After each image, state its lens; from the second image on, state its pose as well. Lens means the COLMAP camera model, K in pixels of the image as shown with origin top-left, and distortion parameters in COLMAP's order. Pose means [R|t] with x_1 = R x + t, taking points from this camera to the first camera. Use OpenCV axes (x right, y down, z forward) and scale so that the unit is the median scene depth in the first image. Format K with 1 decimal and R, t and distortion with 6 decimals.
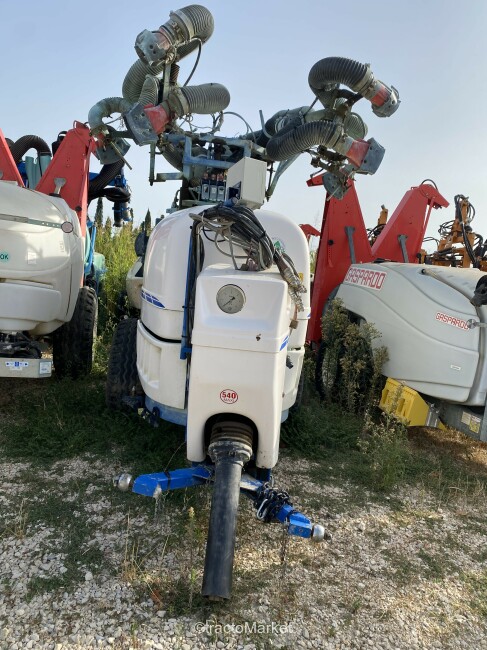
lens RADIAL K [[493.7, 0, 244.8], [0, 493.7, 322.9], [0, 0, 1]] dist [0.024932, -0.010495]
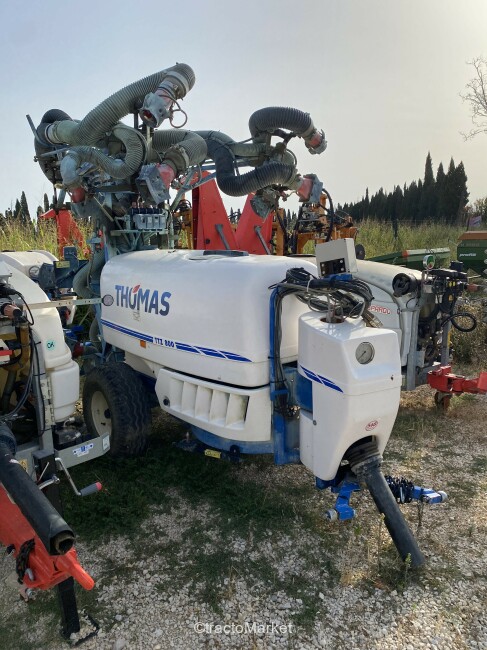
lens RADIAL K [[493.7, 0, 243.9], [0, 493.7, 327.6], [0, 0, 1]] dist [0.024932, -0.010495]
pose [[0.861329, -0.213690, 0.460921, -0.580609], [0.166357, 0.975853, 0.141547, -0.230908], [-0.480039, -0.045241, 0.876080, 0.013510]]
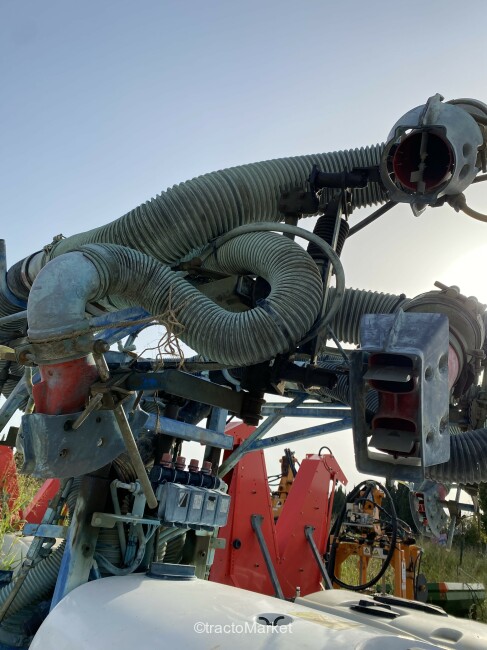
lens RADIAL K [[493.7, 0, 244.0], [0, 493.7, 324.7], [0, 0, 1]] dist [0.024932, -0.010495]
pose [[0.815954, 0.215816, 0.536323, -0.405149], [0.008178, 0.923305, -0.383980, -0.345666], [-0.578059, 0.317696, 0.751610, 0.870194]]
